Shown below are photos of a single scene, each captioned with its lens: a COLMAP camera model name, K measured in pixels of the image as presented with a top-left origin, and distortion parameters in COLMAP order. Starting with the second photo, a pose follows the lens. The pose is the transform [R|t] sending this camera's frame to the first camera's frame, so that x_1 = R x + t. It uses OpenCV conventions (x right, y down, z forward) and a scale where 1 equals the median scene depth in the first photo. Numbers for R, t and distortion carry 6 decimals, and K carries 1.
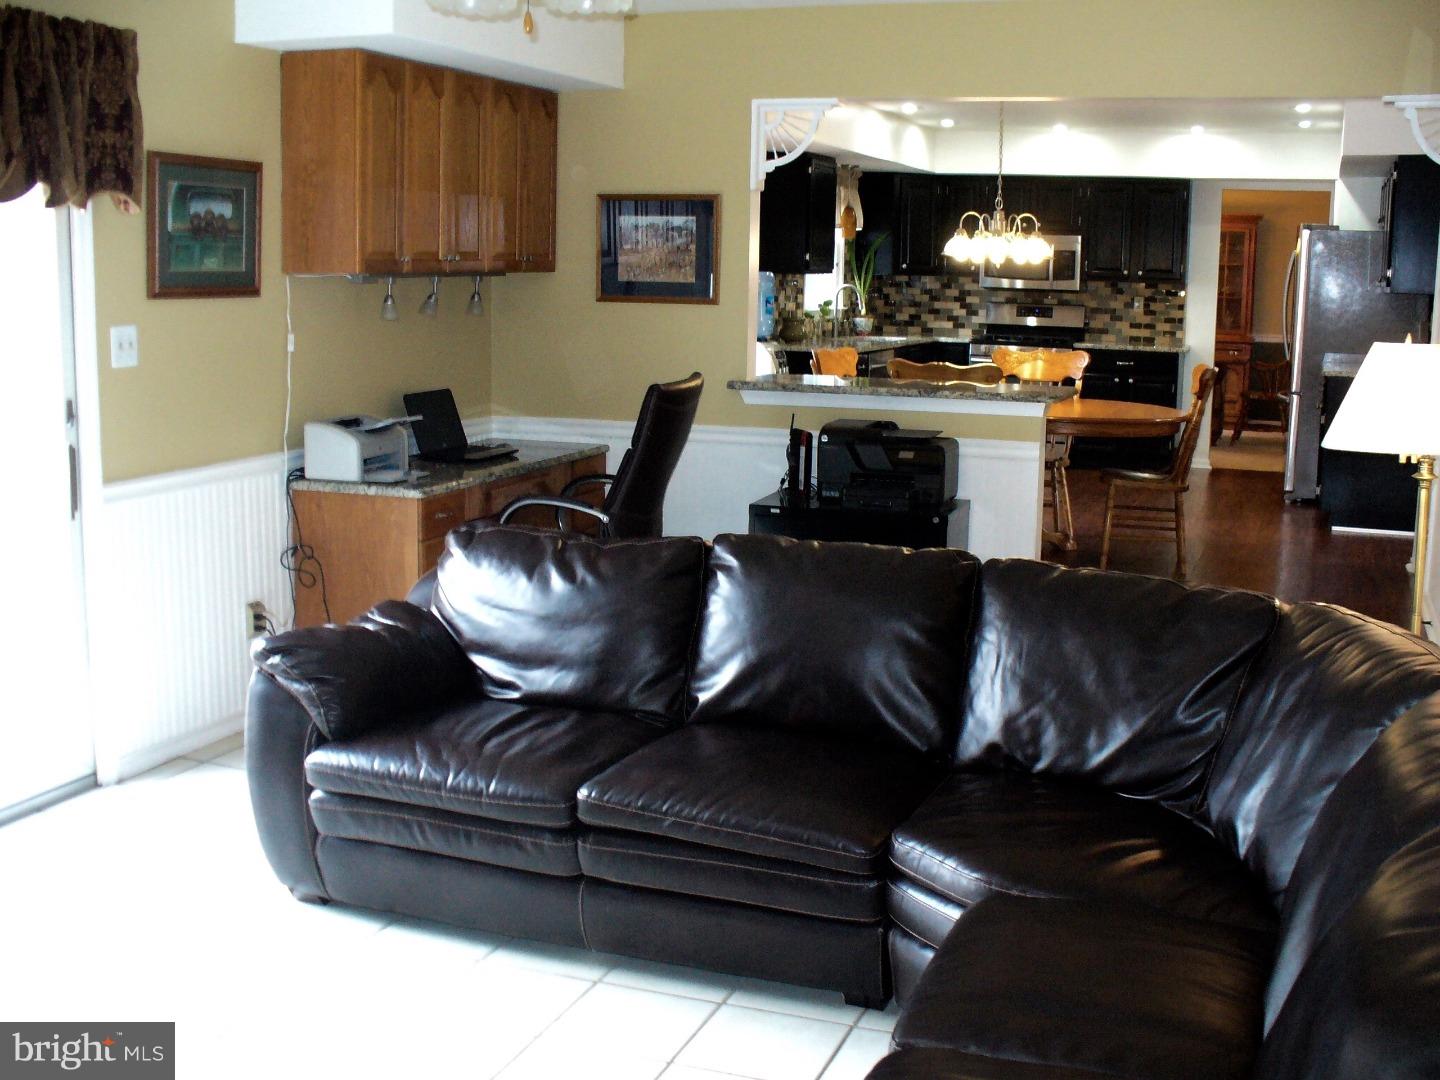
lens RADIAL K [[1653.5, 0, 720.3], [0, 1653.5, 558.9], [0, 0, 1]] dist [-0.280496, 0.434221]
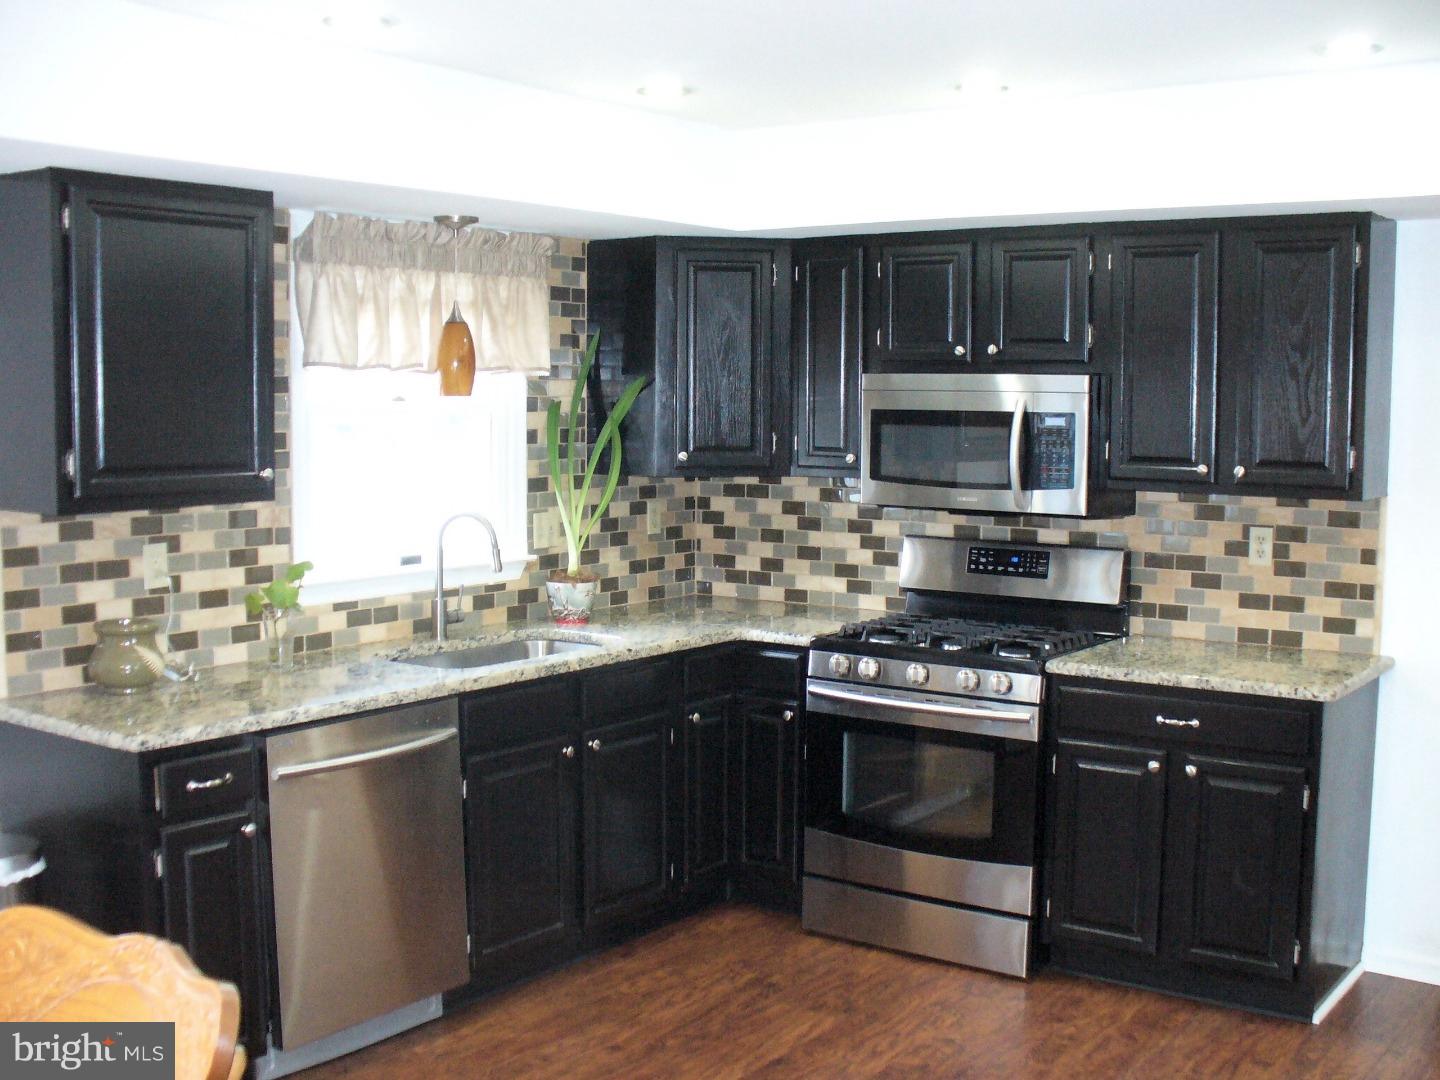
lens RADIAL K [[1653.5, 0, 720.3], [0, 1653.5, 558.9], [0, 0, 1]] dist [-0.280496, 0.434221]
pose [[0.963654, 0.014370, -0.266766, 0.237203], [-0.036293, 0.996337, -0.077433, -0.120129], [0.264676, 0.084300, 0.960646, 0.595510]]
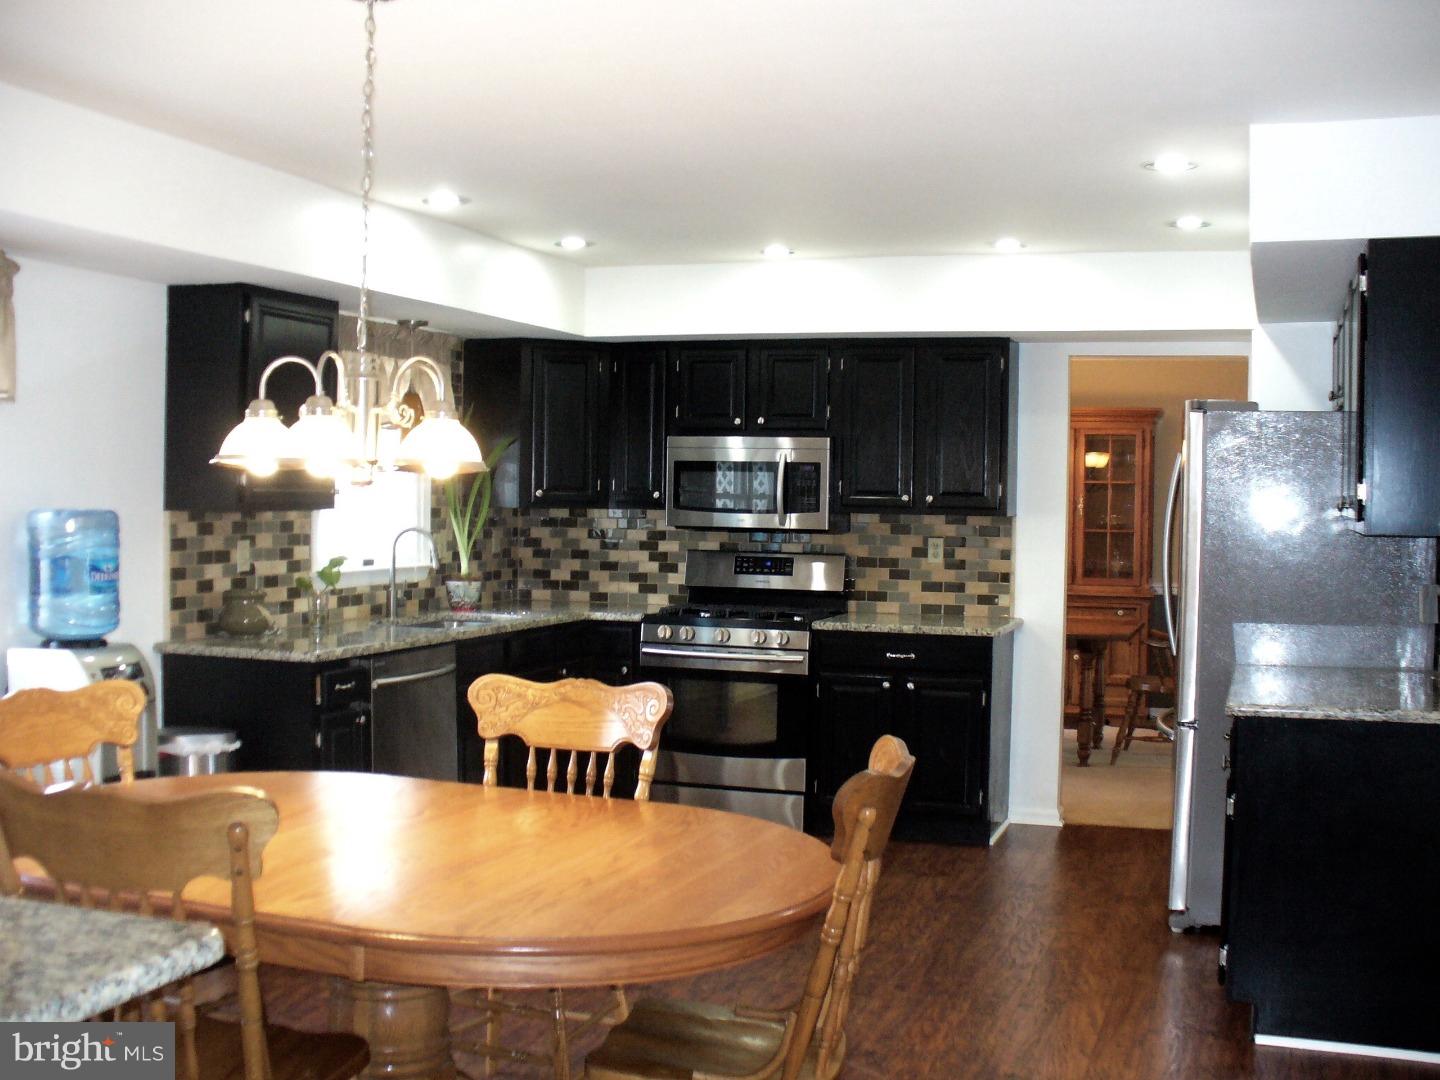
lens RADIAL K [[1653.5, 0, 720.3], [0, 1653.5, 558.9], [0, 0, 1]] dist [-0.280496, 0.434221]
pose [[0.999659, -0.002093, 0.026012, 0.163965], [0.005615, 0.990681, -0.136084, -0.072639], [-0.025485, 0.136184, 0.990356, 0.403233]]
